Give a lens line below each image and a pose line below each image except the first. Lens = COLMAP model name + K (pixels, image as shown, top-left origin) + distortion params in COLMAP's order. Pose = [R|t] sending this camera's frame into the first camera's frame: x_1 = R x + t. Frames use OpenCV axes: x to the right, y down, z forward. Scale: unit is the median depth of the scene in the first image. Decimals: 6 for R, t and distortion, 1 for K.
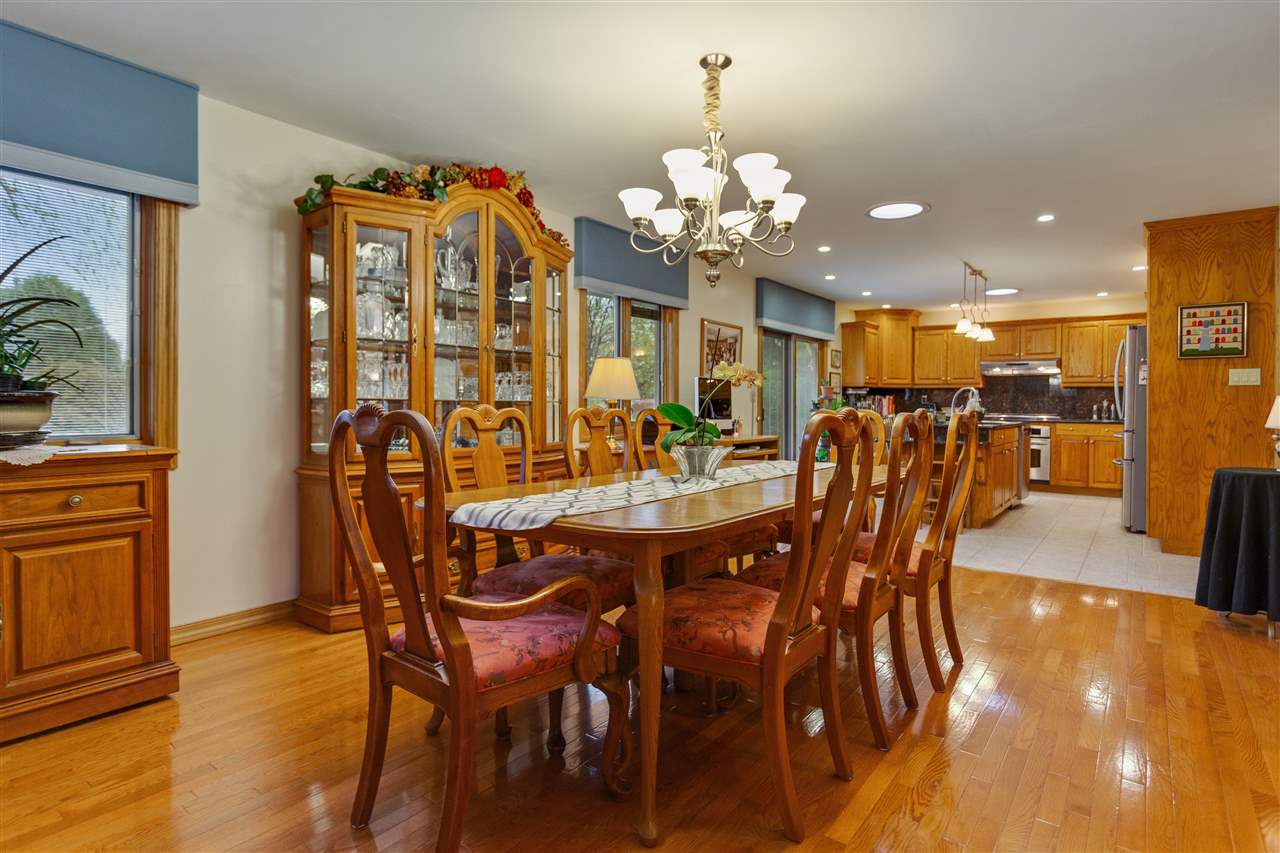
lens RADIAL K [[652.2, 0, 648.2], [0, 652.2, 409.1], [0, 0, 1]] dist [-0.004034, -0.000174]
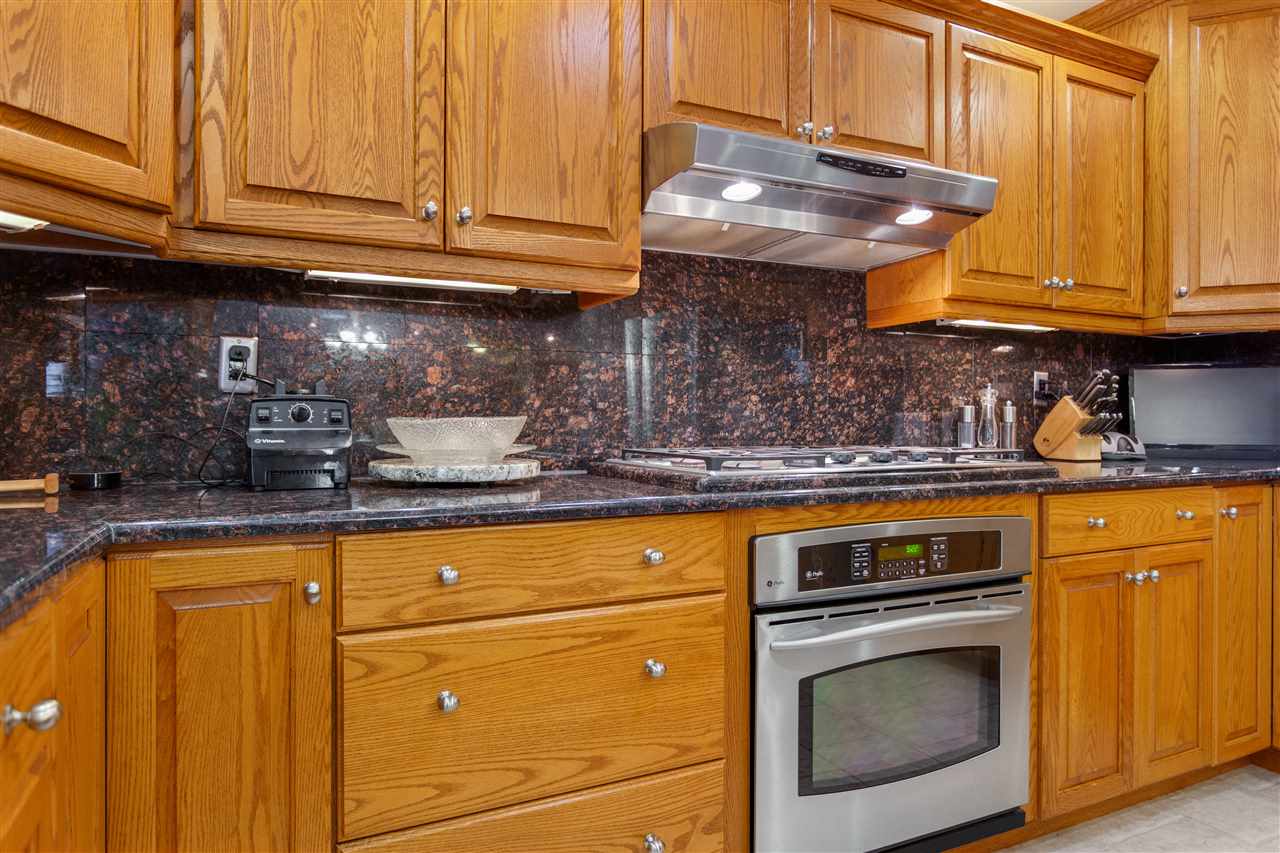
lens RADIAL K [[785.7, 0, 639.3], [0, 785.7, 423.0], [0, 0, 1]] dist [-0.005982, 0.002144]
pose [[0.459887, -0.013246, 0.887878, 0.348034], [0.005772, 0.999912, 0.011927, -0.003058], [-0.887958, -0.000360, 0.459924, 0.945181]]
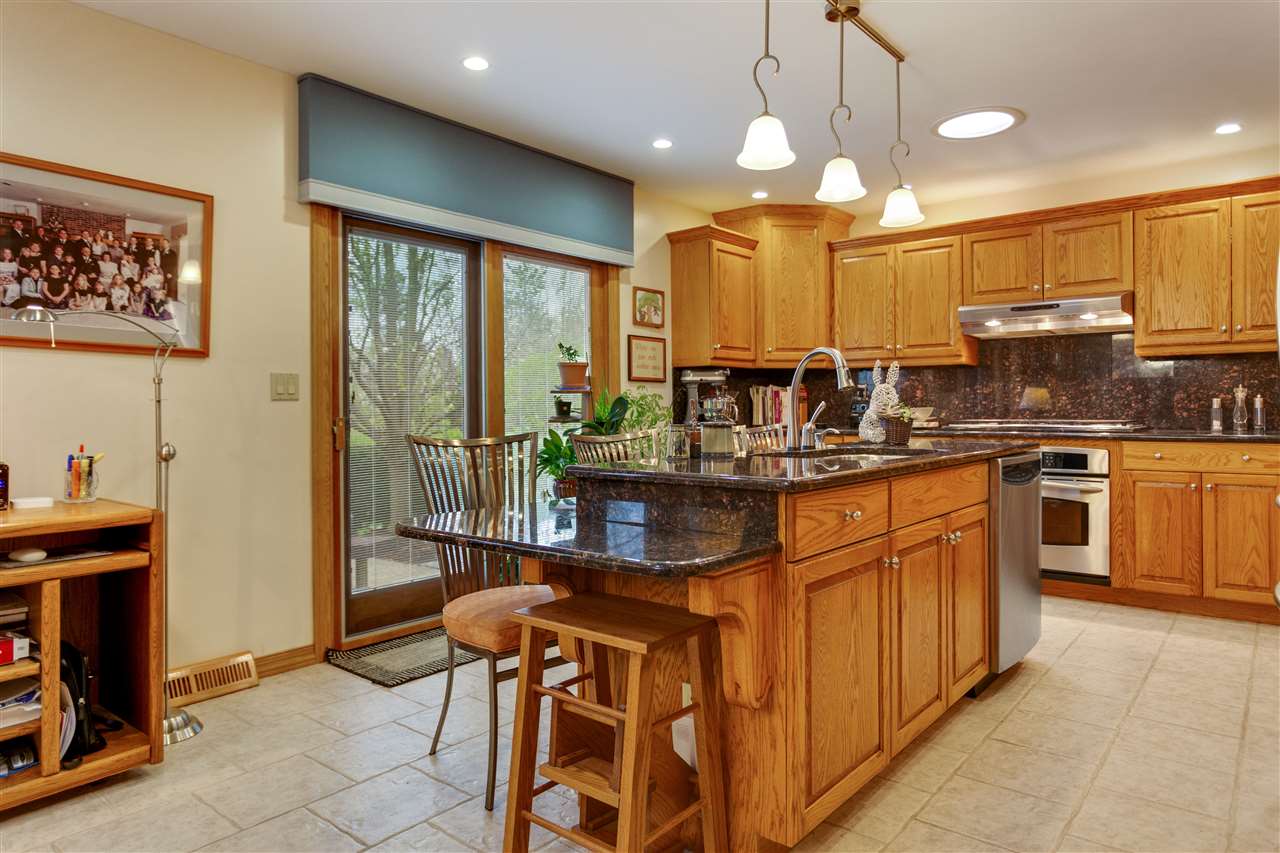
lens RADIAL K [[785.7, 0, 648.0], [0, 785.7, 405.0], [0, 0, 1]] dist [-0.005982, 0.002144]
pose [[0.999279, -0.014327, -0.035157, 0.318494], [0.013950, 0.999843, -0.010922, -0.000804], [0.035308, 0.010423, 0.999322, 0.453917]]
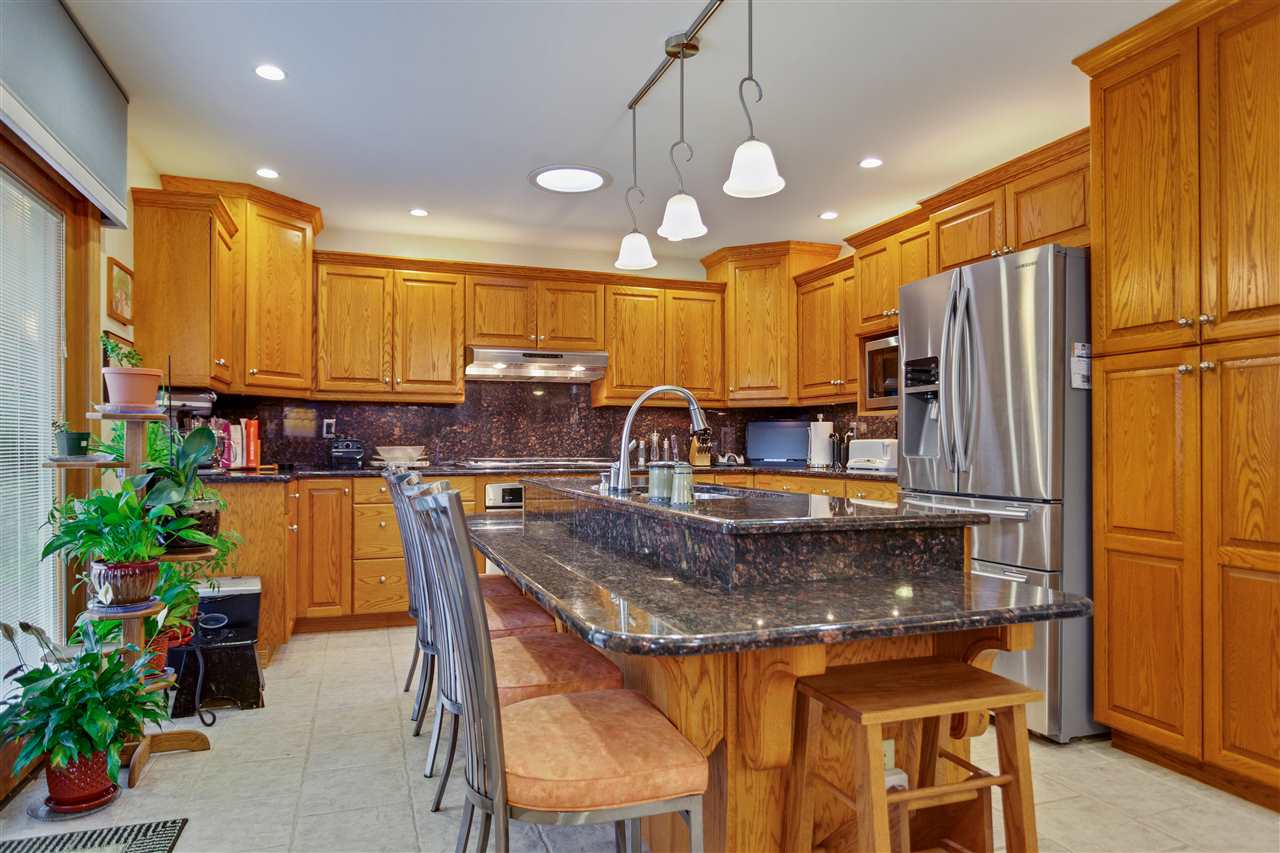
lens RADIAL K [[785.7, 0, 634.4], [0, 785.7, 442.0], [0, 0, 1]] dist [-0.005982, 0.002144]
pose [[0.553112, -0.003700, 0.833099, 0.115700], [0.007906, 0.999968, -0.000807, -0.003831], [-0.833069, 0.007033, 0.553124, 0.612839]]
